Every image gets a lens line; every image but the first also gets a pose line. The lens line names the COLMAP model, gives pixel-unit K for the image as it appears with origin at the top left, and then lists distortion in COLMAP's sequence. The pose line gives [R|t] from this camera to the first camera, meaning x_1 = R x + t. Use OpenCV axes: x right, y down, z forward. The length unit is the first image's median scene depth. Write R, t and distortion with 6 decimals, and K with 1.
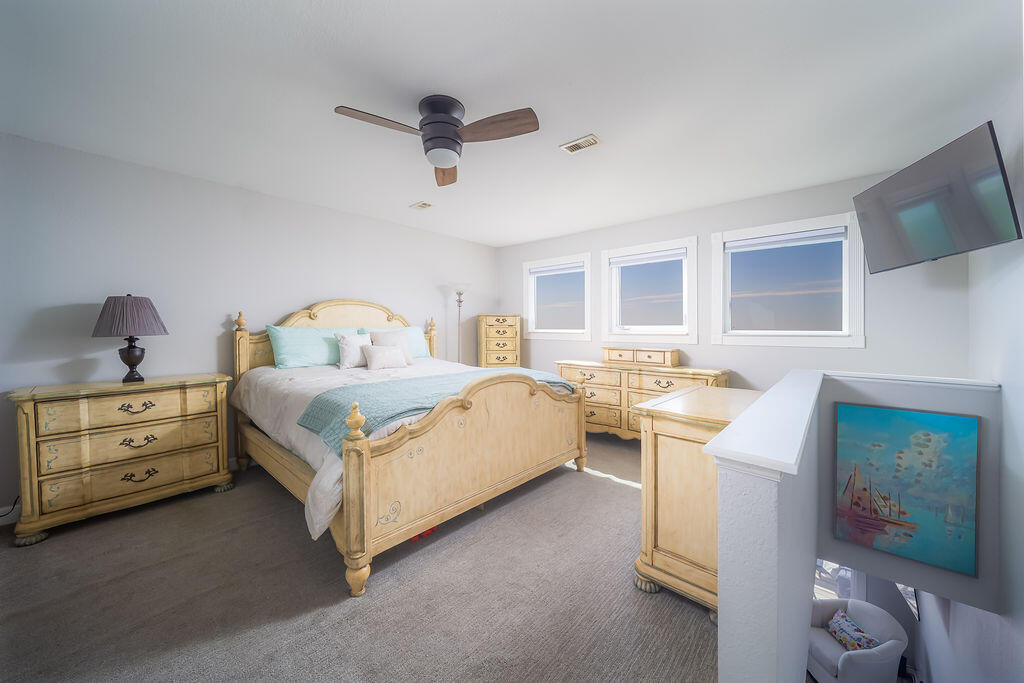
lens RADIAL K [[360.0, 0, 510.9], [0, 360.0, 330.3], [0, 0, 1]] dist [-0.000106, -0.002706]
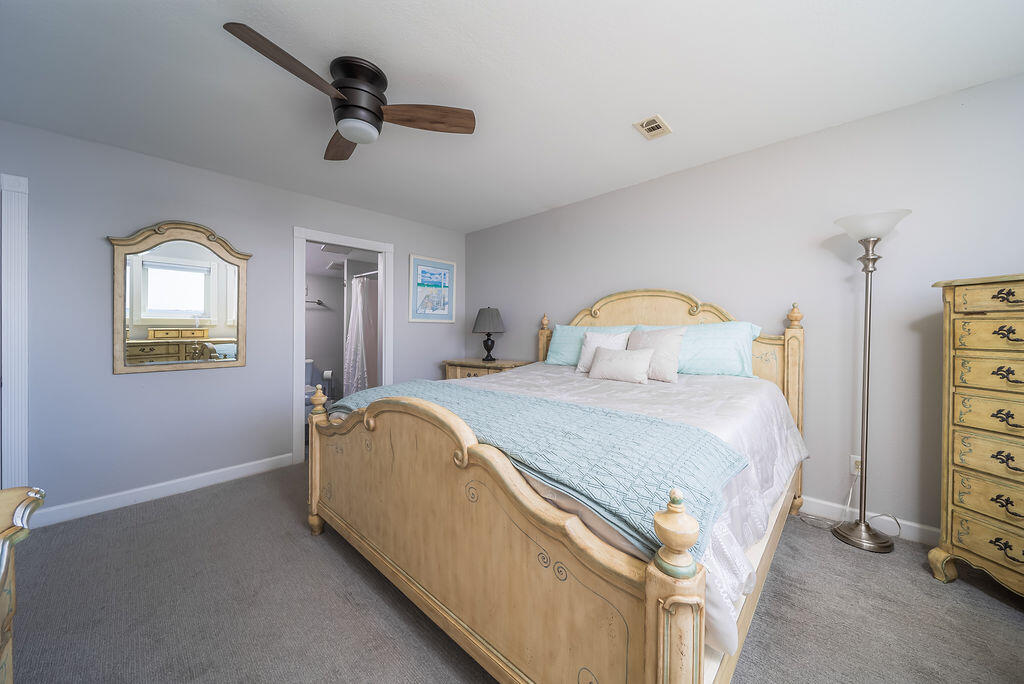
lens RADIAL K [[360.0, 0, 510.9], [0, 360.0, 330.8], [0, 0, 1]] dist [-0.000106, -0.002706]
pose [[-0.016027, 0.005531, -0.999856, 0.534808], [0.002359, 0.999982, 0.005494, -0.000124], [0.999869, -0.002271, -0.016040, 1.083527]]
